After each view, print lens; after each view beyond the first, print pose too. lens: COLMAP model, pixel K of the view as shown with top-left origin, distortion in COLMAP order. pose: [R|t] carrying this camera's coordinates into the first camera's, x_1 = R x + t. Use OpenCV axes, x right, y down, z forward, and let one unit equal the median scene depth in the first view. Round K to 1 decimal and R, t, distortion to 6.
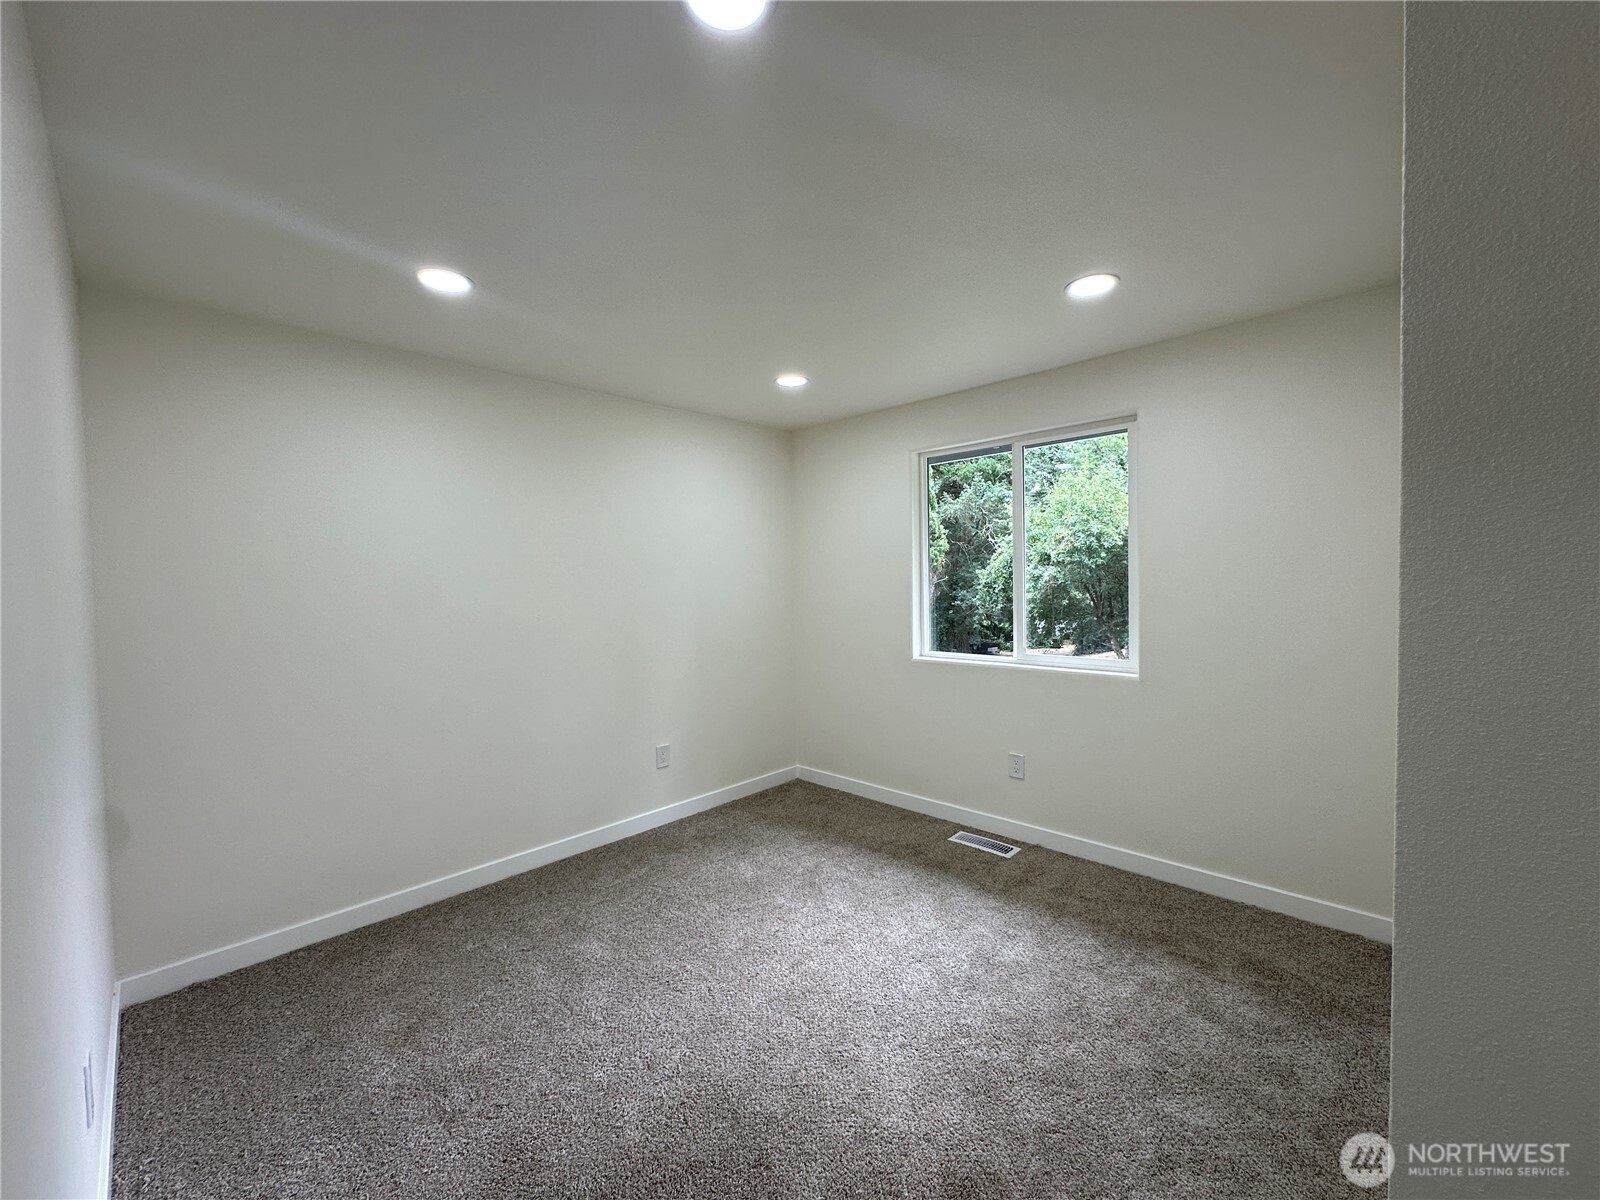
lens RADIAL K [[641.0, 0, 800.0], [0, 641.0, 600.0], [0, 0, 1]] dist [-0.001086, 0.000154]
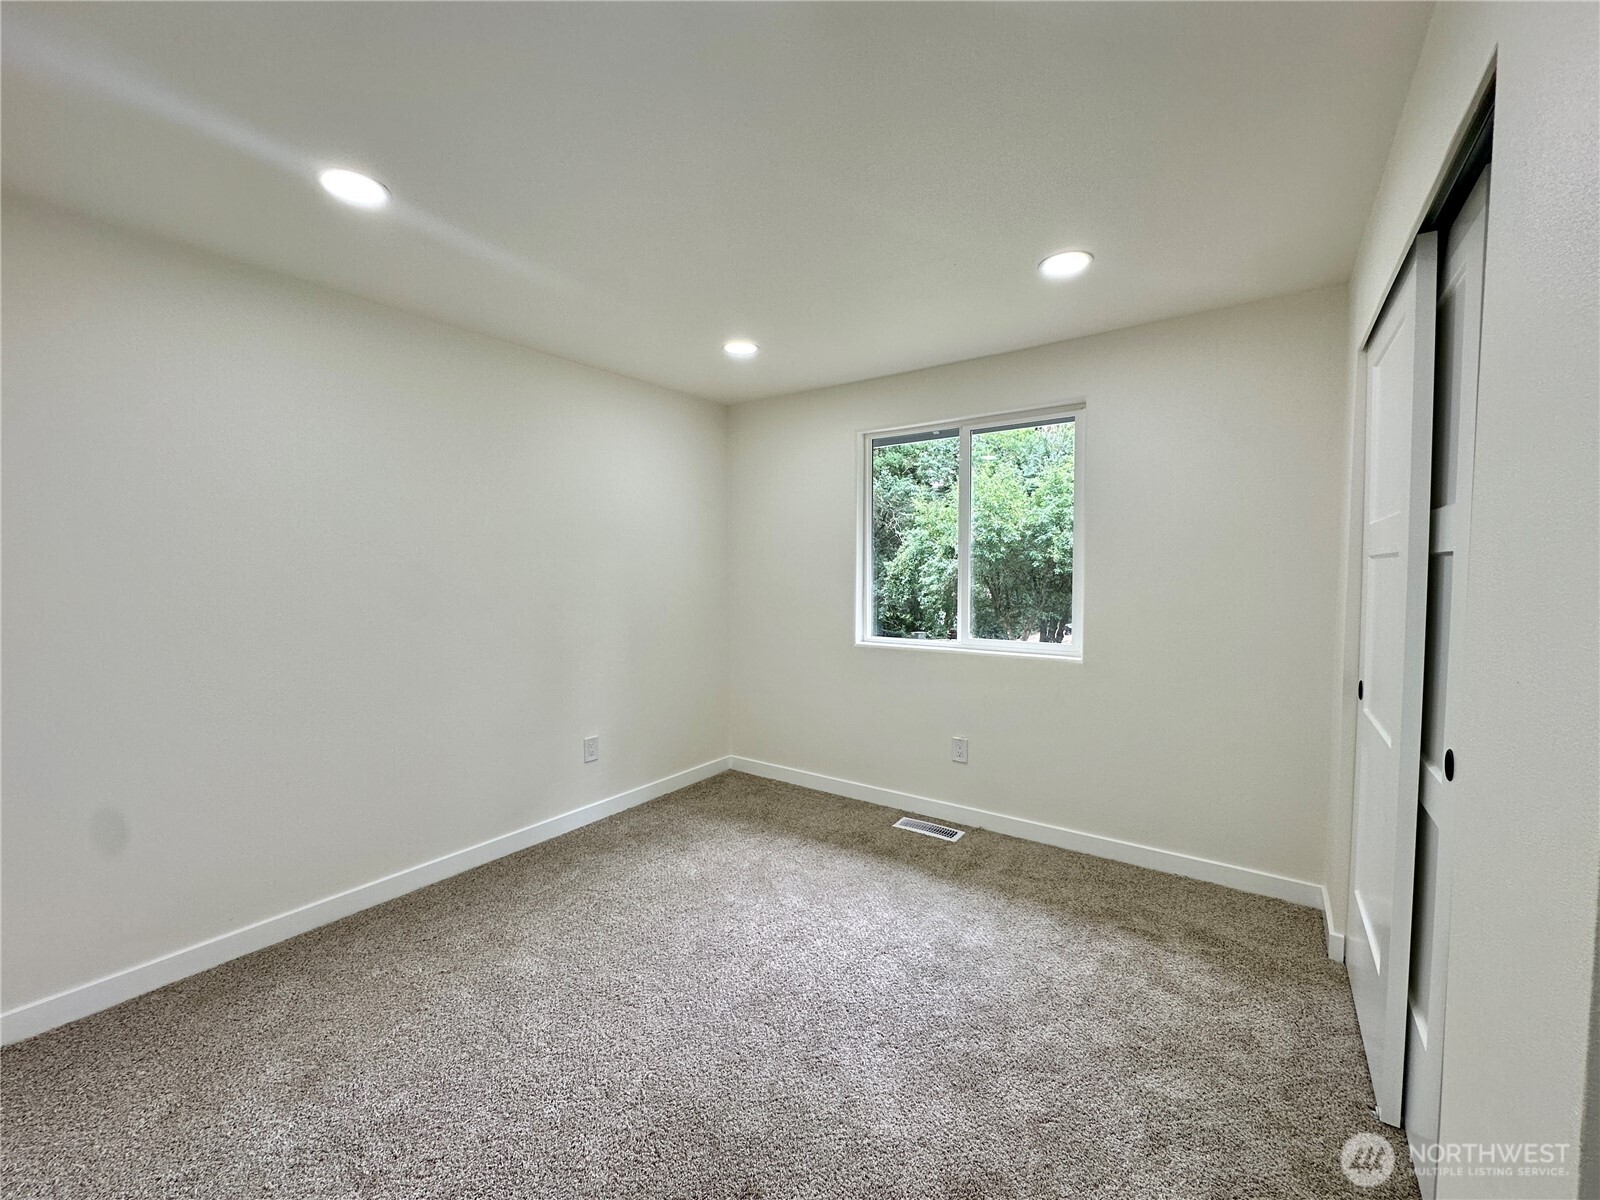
lens RADIAL K [[640.7, 0, 800.4], [0, 640.7, 598.6], [0, 0, 1]] dist [-0.002117, 0.000488]
pose [[0.988644, 0.011220, 0.149860, -0.090609], [-0.013102, 0.999847, 0.011574, 0.019621], [-0.149707, -0.013406, 0.988639, 0.071945]]
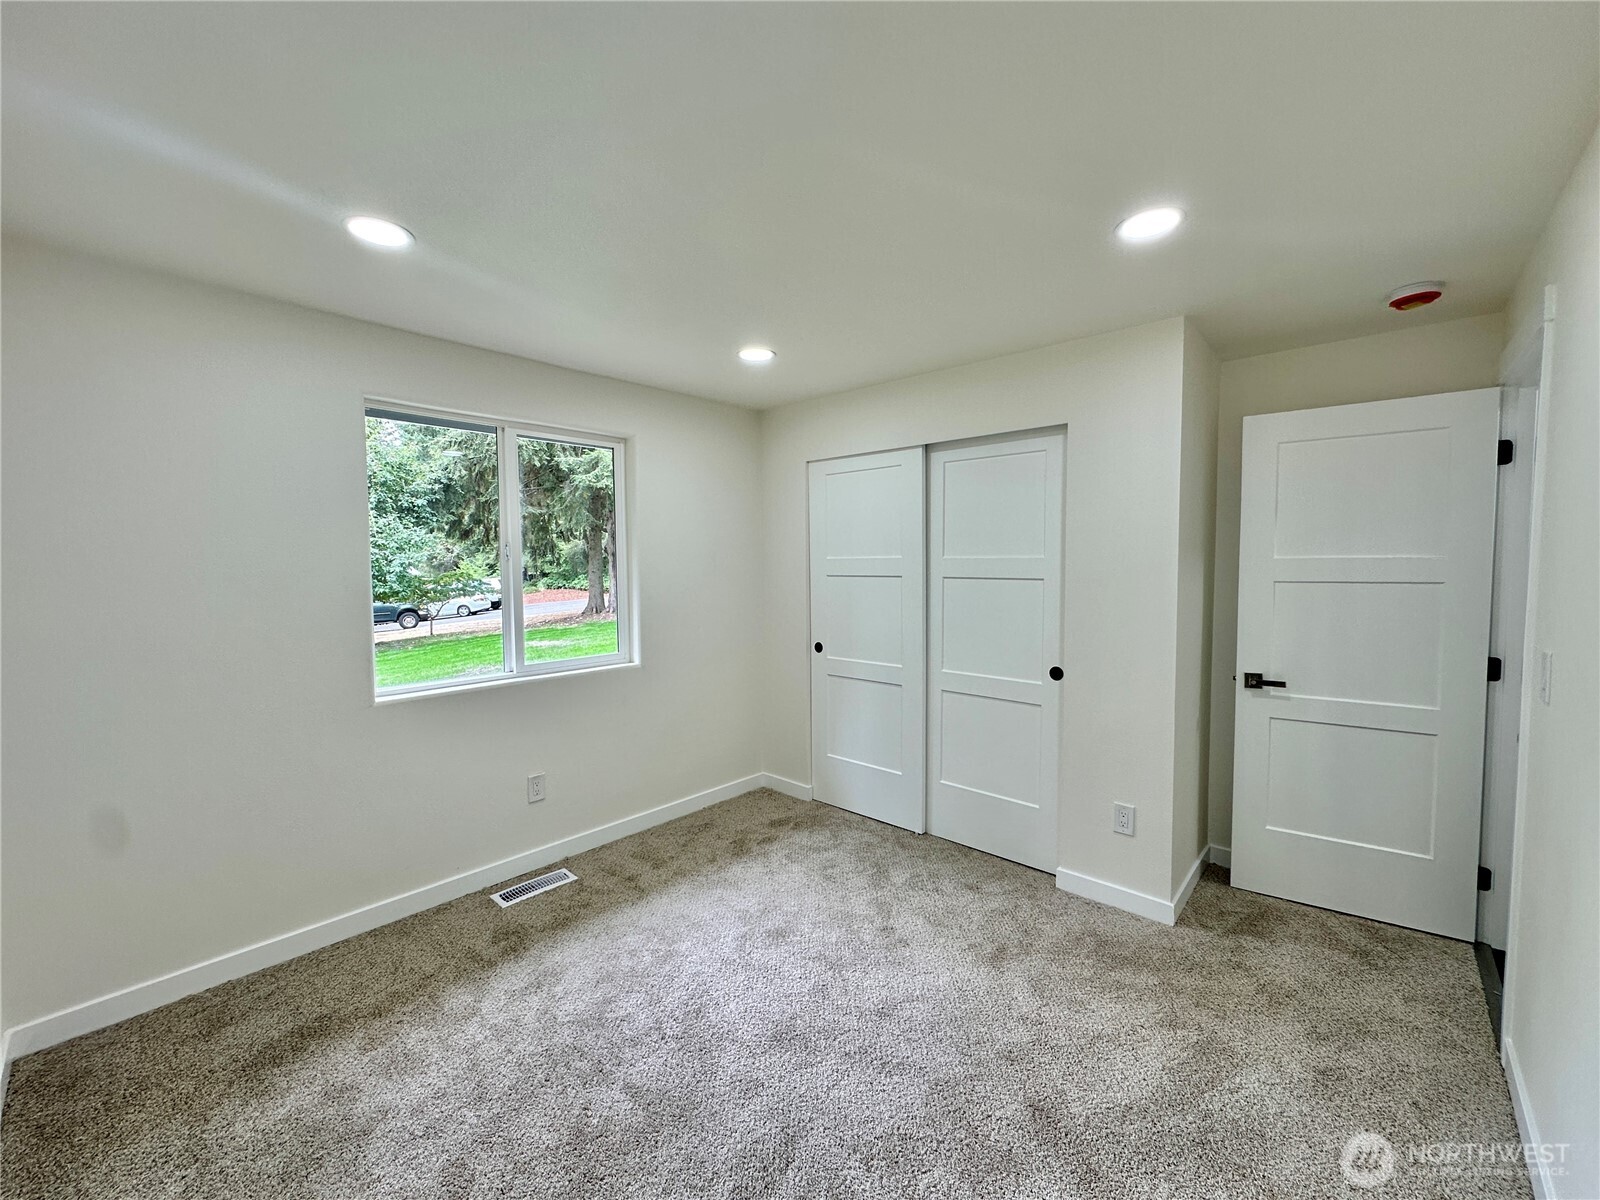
lens RADIAL K [[634.6, 0, 800.0], [0, 634.6, 600.0], [0, 0, 1]] dist [-0.000252, 0.000152]
pose [[-0.025131, -0.034355, 0.999094, -0.819458], [0.039302, 0.998603, 0.035327, -0.035106], [-0.998911, 0.040154, -0.023746, 0.928929]]
